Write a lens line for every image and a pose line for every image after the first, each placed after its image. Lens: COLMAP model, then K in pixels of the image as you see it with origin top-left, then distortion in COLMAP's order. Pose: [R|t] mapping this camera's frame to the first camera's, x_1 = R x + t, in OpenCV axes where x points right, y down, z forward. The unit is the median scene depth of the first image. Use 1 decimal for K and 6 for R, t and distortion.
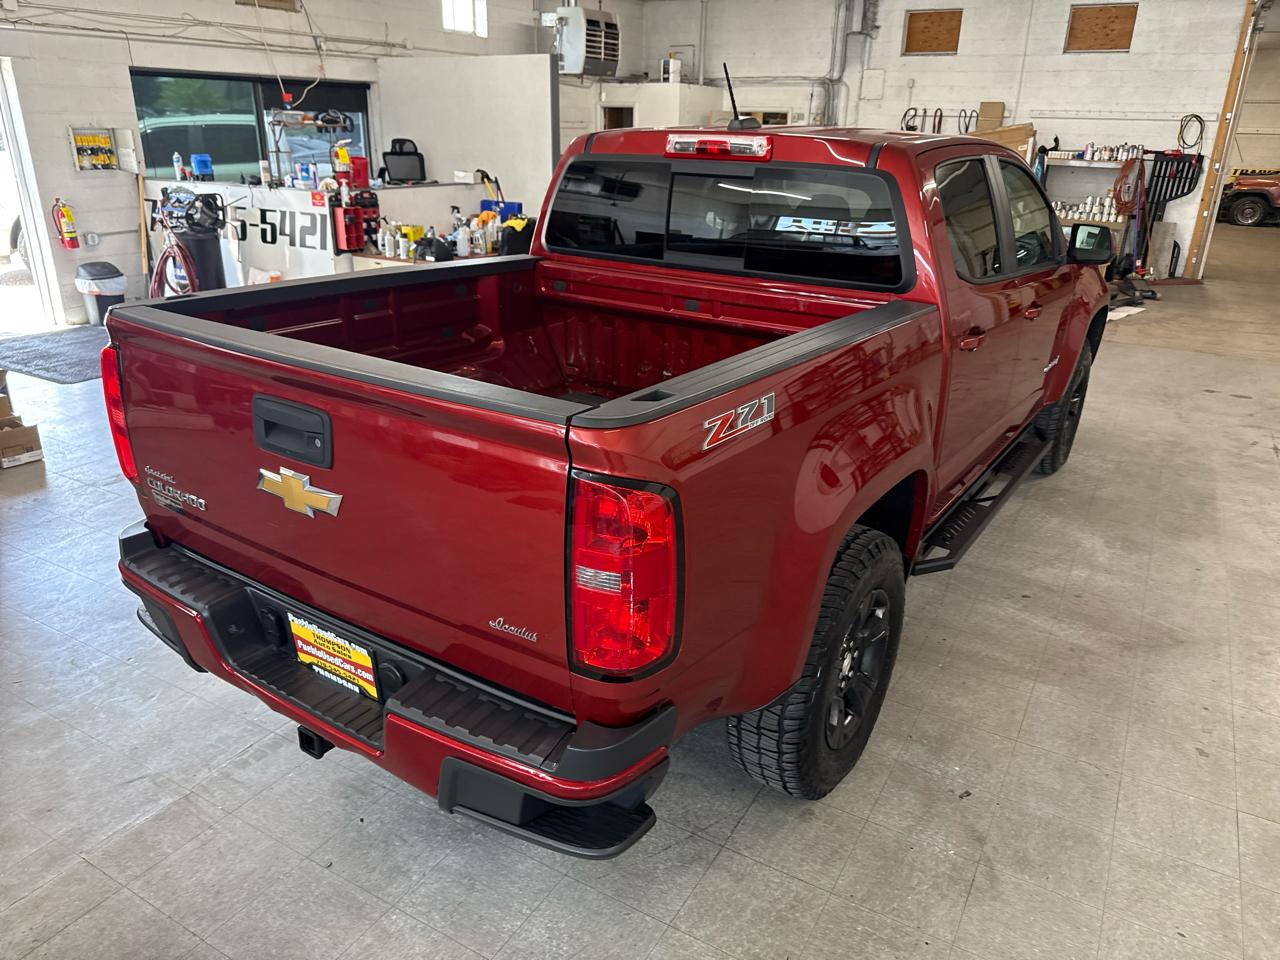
lens RADIAL K [[913.0, 0, 642.1], [0, 913.0, 488.0], [0, 0, 1]] dist [0.005703, -0.007636]
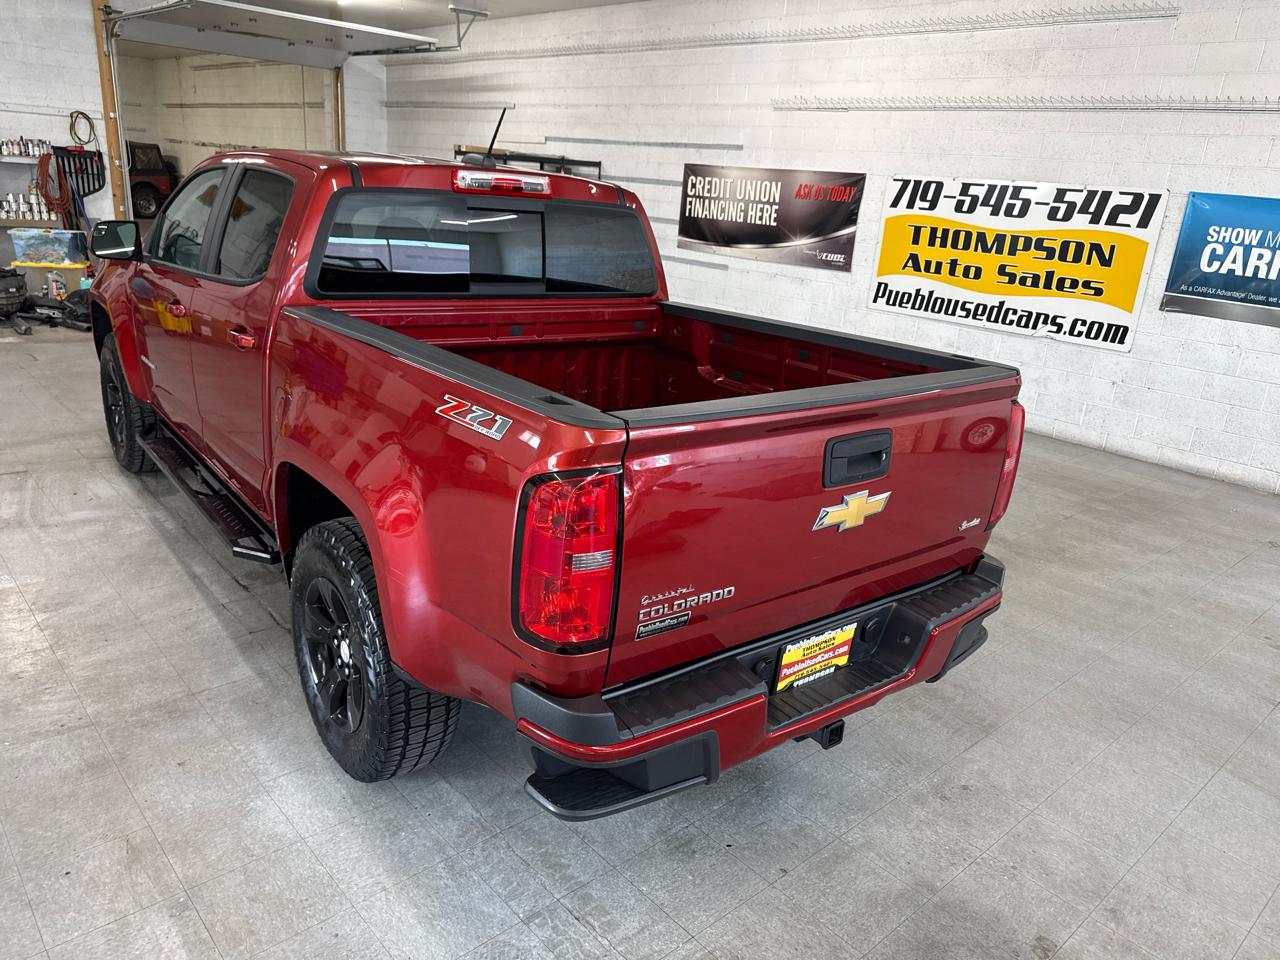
lens RADIAL K [[913.0, 0, 642.1], [0, 913.0, 488.0], [0, 0, 1]] dist [0.005703, -0.007636]
pose [[0.307583, -0.305410, 0.901176, -0.596121], [0.289133, 0.932306, 0.217276, -0.139883], [-0.906529, 0.193729, 0.375065, 0.319931]]
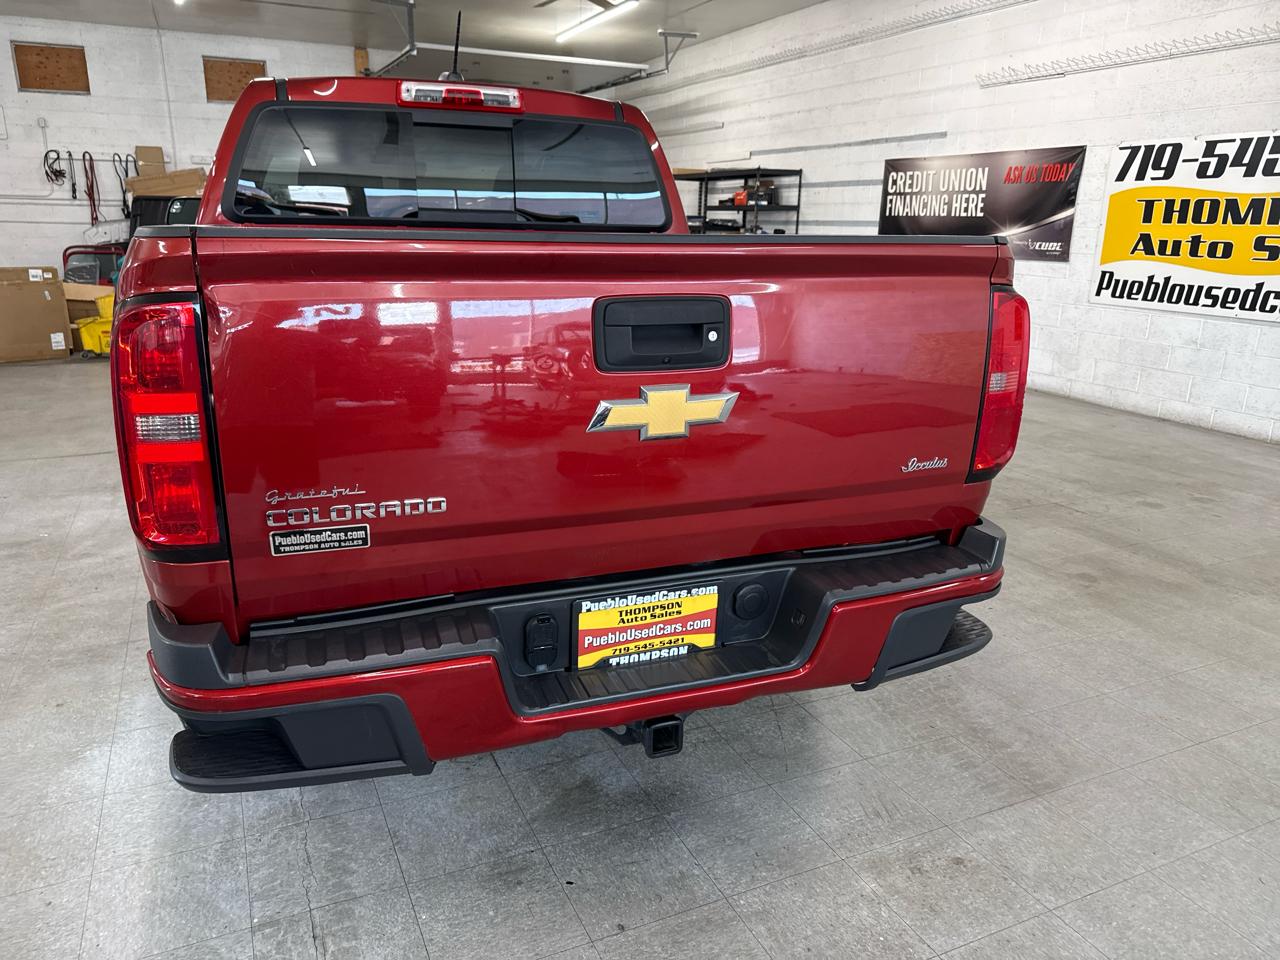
lens RADIAL K [[913.4, 0, 634.1], [0, 913.4, 483.5], [0, 0, 1]] dist [0.005272, -0.007793]
pose [[0.578424, -0.239821, 0.779687, -0.415625], [0.298411, 0.951765, 0.071368, 0.000232], [-0.759195, 0.191386, 0.622089, 0.210069]]
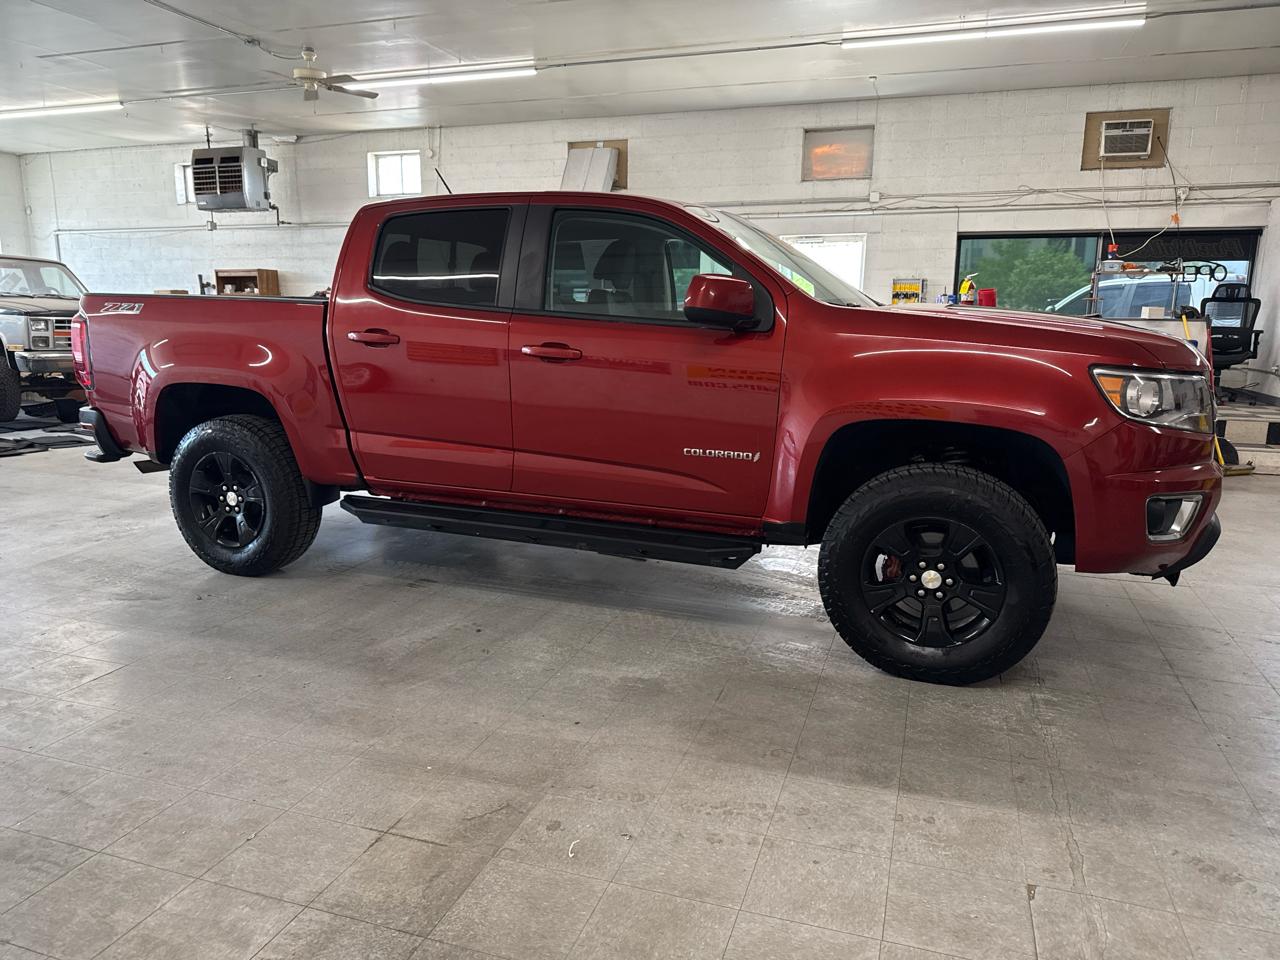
lens RADIAL K [[903.7, 0, 629.1], [0, 903.7, 476.5], [0, 0, 1]] dist [0.035089, -0.042519]
pose [[0.186026, 0.160661, -0.969321, 1.068551], [-0.369163, 0.925688, 0.082581, -0.136575], [0.910557, 0.342475, 0.231512, 0.681105]]
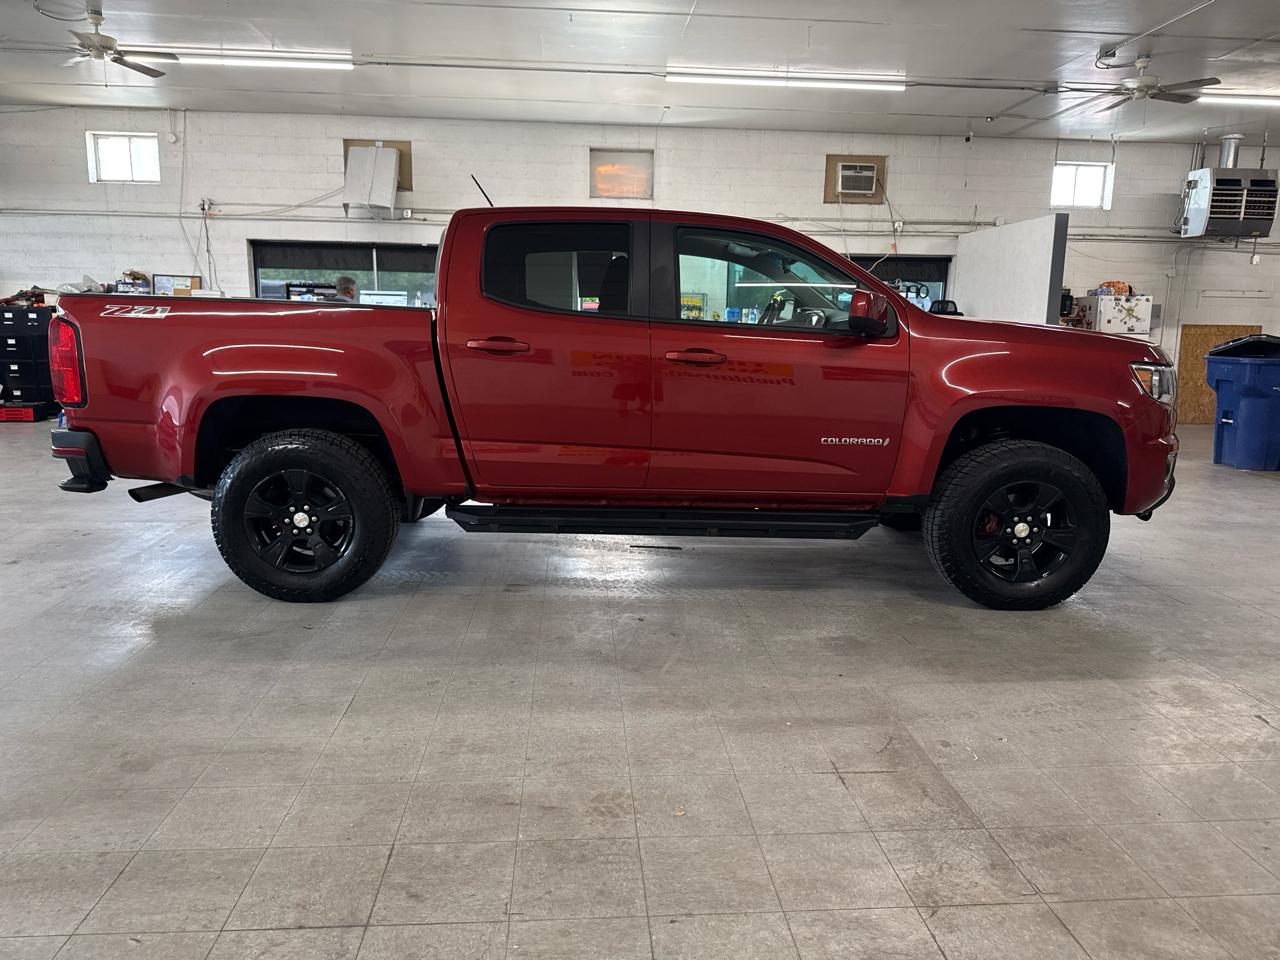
lens RADIAL K [[910.6, 0, 636.7], [0, 910.6, 477.6], [0, 0, 1]] dist [0.018069, -0.021428]
pose [[0.561311, 0.130301, -0.817283, 0.972406], [-0.312349, 0.947849, -0.063405, 0.025072], [0.766399, 0.290868, 0.572738, 0.282845]]
